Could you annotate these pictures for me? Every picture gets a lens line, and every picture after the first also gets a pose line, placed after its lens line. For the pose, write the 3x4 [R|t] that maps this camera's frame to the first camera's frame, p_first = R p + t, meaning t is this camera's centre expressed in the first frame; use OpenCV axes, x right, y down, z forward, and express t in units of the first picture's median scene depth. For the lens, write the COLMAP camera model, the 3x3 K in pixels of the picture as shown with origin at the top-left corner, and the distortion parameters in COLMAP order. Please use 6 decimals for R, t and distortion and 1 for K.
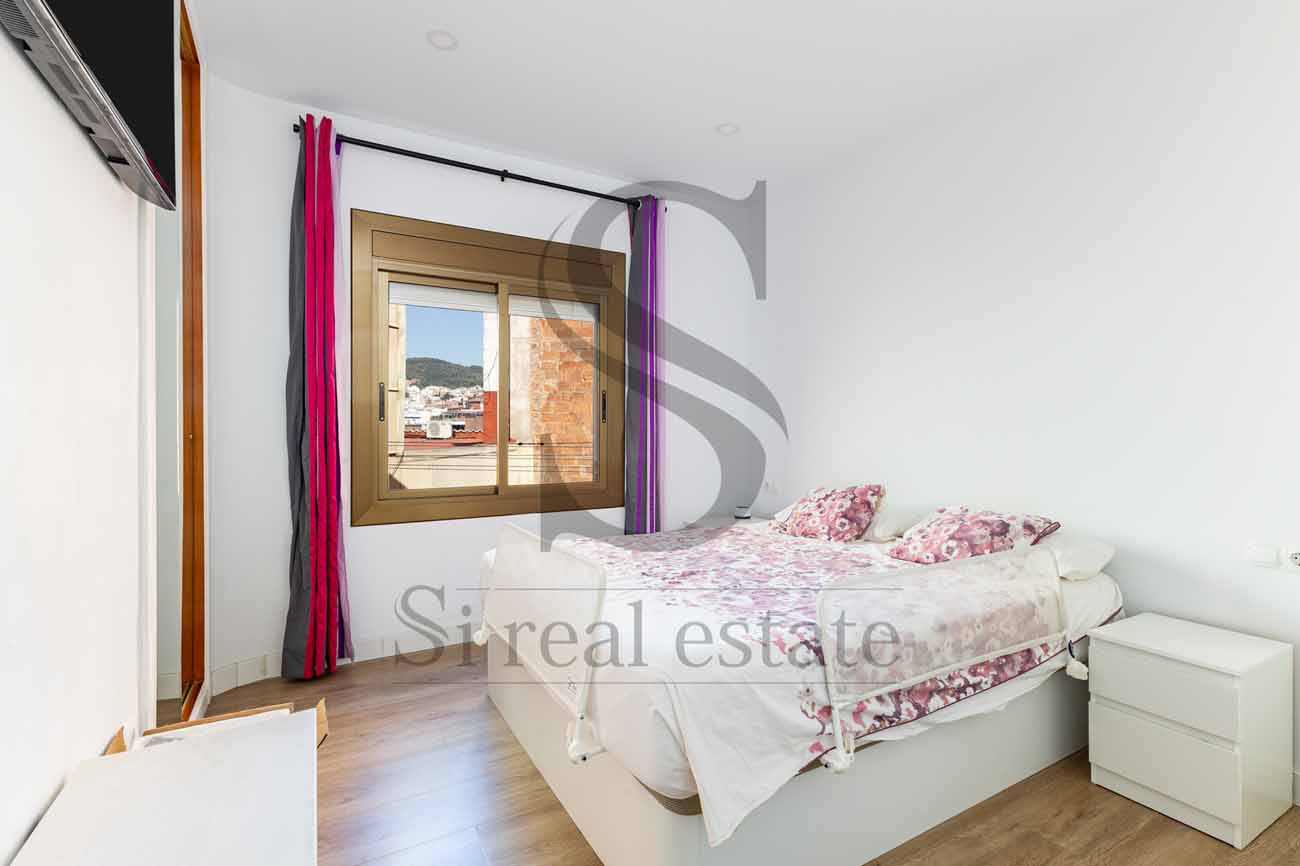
lens RADIAL K [[572.3, 0, 652.9], [0, 572.3, 428.1], [0, 0, 1]] dist [0.001826, 0.000221]
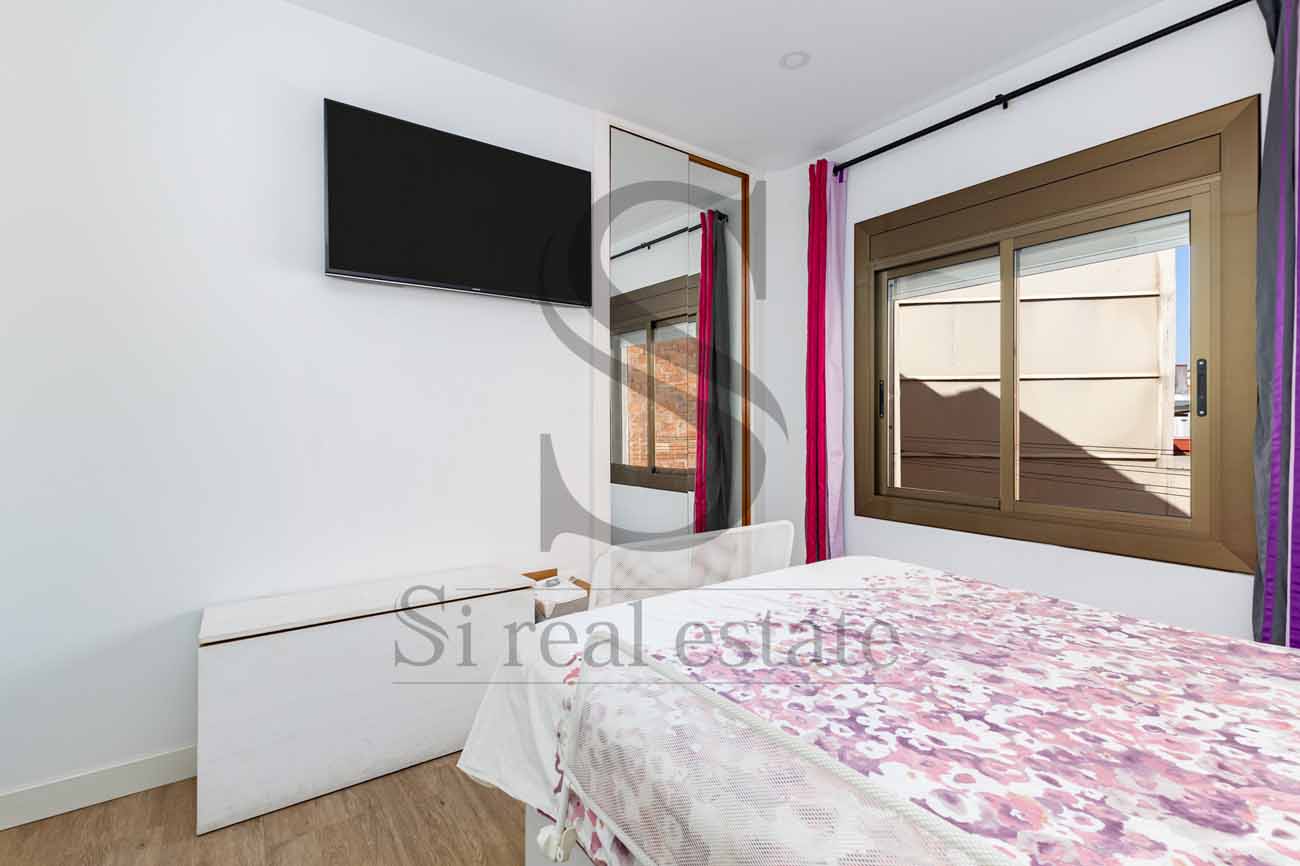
lens RADIAL K [[572.3, 0, 652.9], [0, 572.3, 428.1], [0, 0, 1]] dist [0.001826, 0.000221]
pose [[0.142075, 0.004227, -0.989847, 0.740410], [0.000239, 0.999991, 0.004304, 0.002468], [0.989856, -0.000848, 0.142072, 0.686683]]
